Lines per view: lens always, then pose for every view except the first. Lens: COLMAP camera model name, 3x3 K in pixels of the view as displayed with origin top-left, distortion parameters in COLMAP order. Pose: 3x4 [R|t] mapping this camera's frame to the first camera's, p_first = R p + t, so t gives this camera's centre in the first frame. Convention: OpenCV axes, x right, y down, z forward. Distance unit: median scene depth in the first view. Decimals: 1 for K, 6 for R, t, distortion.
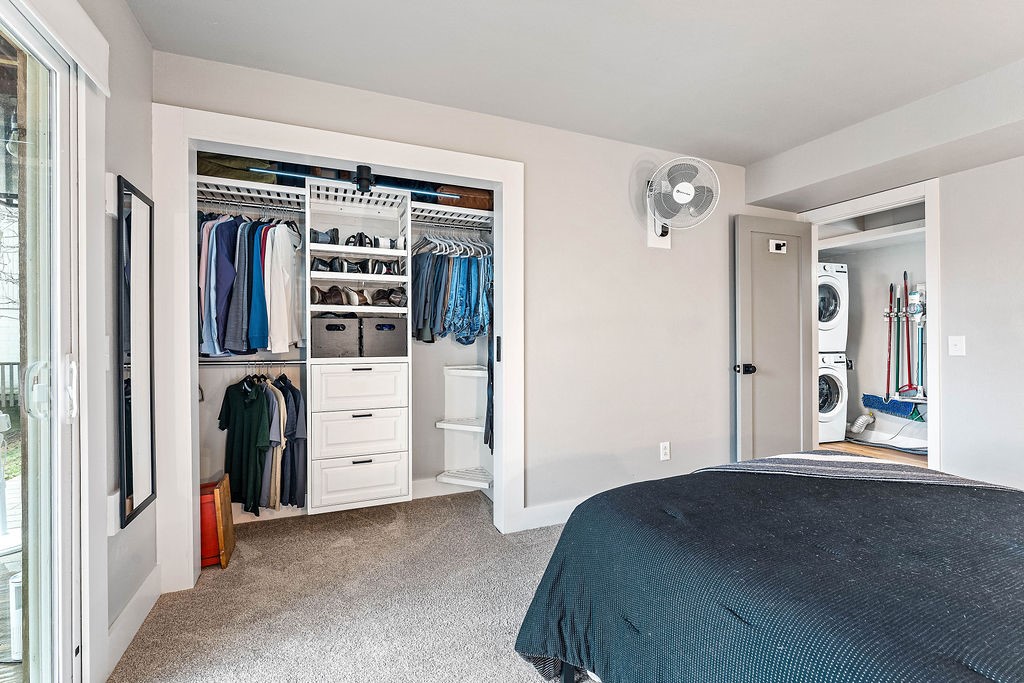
lens RADIAL K [[445.9, 0, 510.7], [0, 445.9, 342.0], [0, 0, 1]] dist [-0.010130, -0.000487]
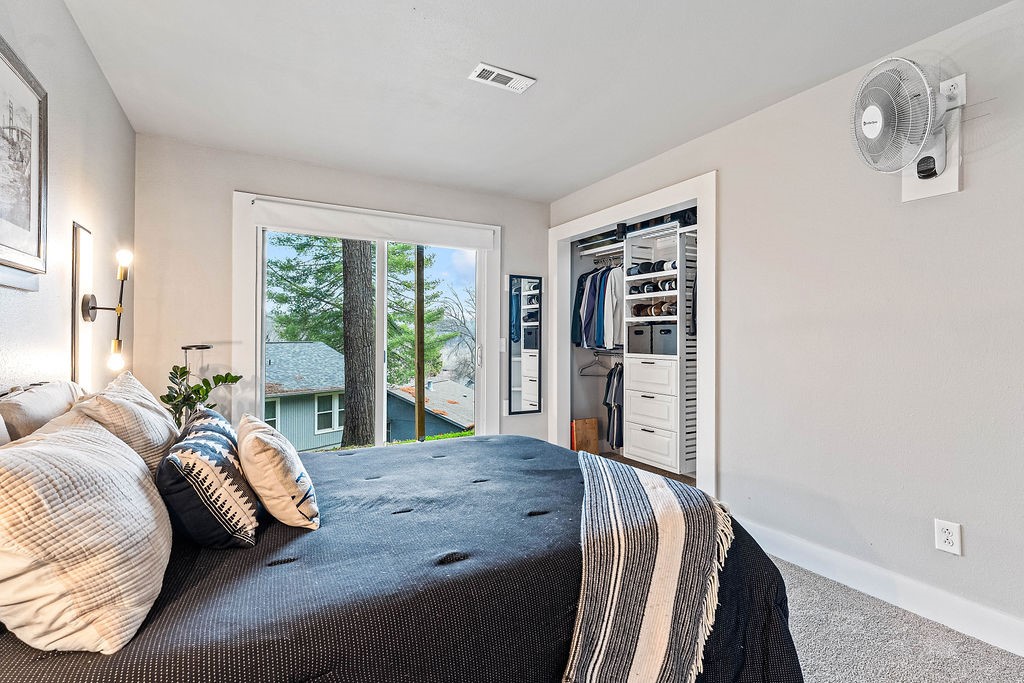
lens RADIAL K [[474.0, 0, 517.1], [0, 474.0, 338.7], [0, 0, 1]] dist [0.000035, -0.000003]
pose [[0.124470, 0.006588, -0.992201, 1.048476], [-0.007824, 0.999953, 0.005658, -0.018197], [0.992193, 0.007059, 0.124516, 0.415166]]
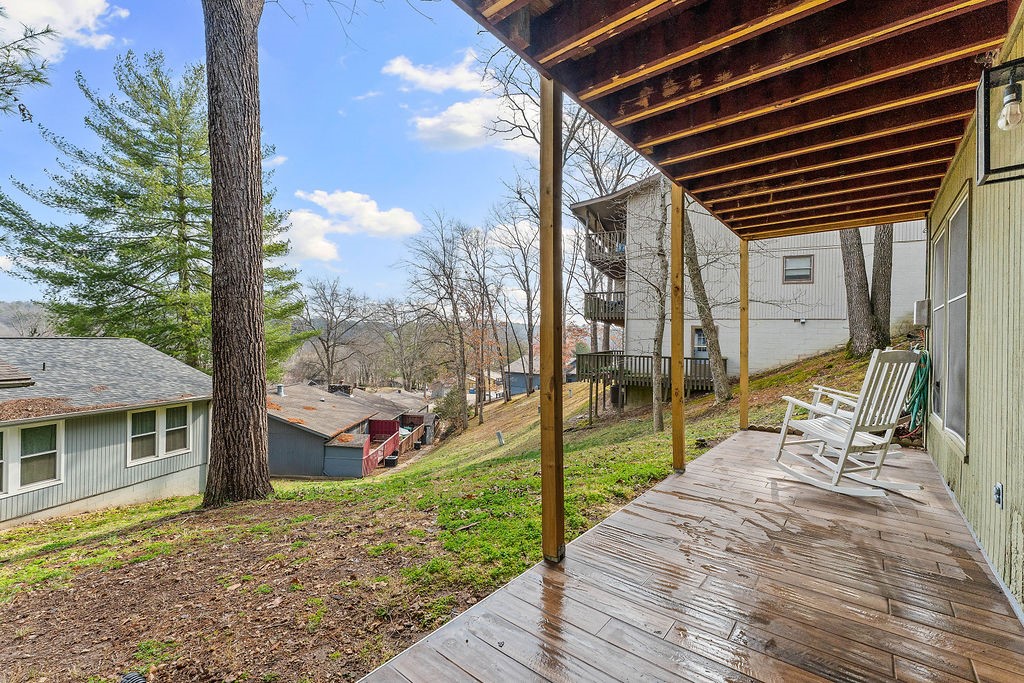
lens RADIAL K [[420.6, 0, 514.7], [0, 420.6, 342.8], [0, 0, 1]] dist [-0.002632, -0.000036]
pose [[0.476307, 0.015539, -0.879142, 0.586950], [-0.021515, 0.999750, 0.006014, 0.000060], [0.879016, 0.016050, 0.476522, 0.224585]]
